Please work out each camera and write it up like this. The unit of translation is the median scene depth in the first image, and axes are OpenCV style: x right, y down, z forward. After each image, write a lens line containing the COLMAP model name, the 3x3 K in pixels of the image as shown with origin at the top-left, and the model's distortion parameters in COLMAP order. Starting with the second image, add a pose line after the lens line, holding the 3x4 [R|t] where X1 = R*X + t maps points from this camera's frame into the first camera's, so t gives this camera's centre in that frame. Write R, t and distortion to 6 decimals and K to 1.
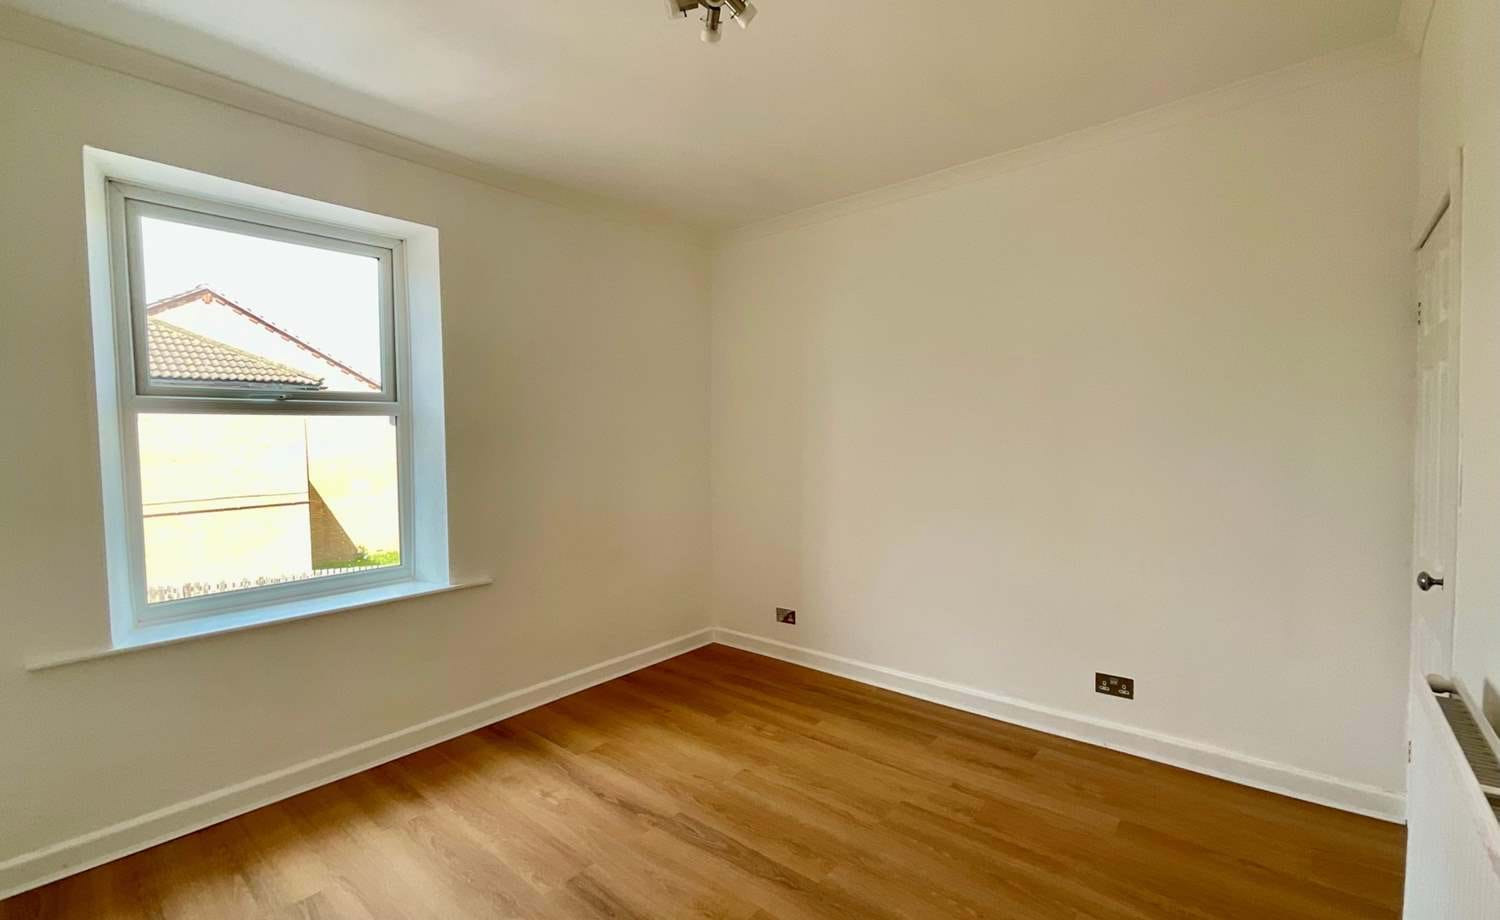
lens RADIAL K [[642.5, 0, 750.0], [0, 642.5, 460.0], [0, 0, 1]] dist [0.001407, 0.000135]
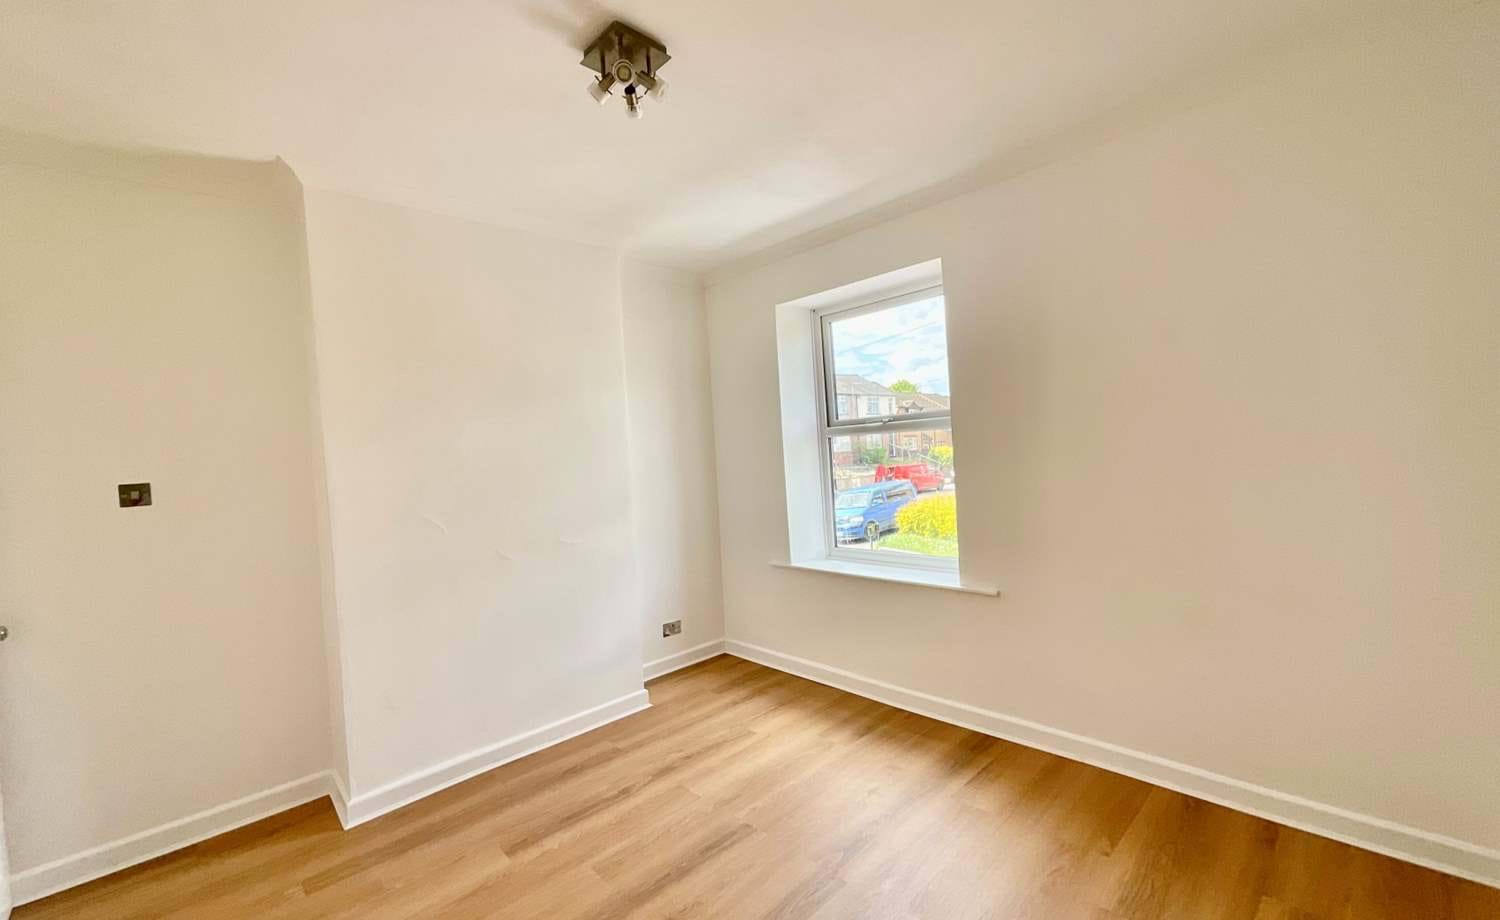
lens RADIAL K [[608.6, 0, 750.0], [0, 608.6, 460.0], [0, 0, 1]] dist [-0.000597, 0.000208]
pose [[-0.100123, 0.037063, -0.994285, 0.650568], [0.025179, 0.999080, 0.034706, -0.067041], [0.994656, -0.021561, -0.100964, 0.861311]]
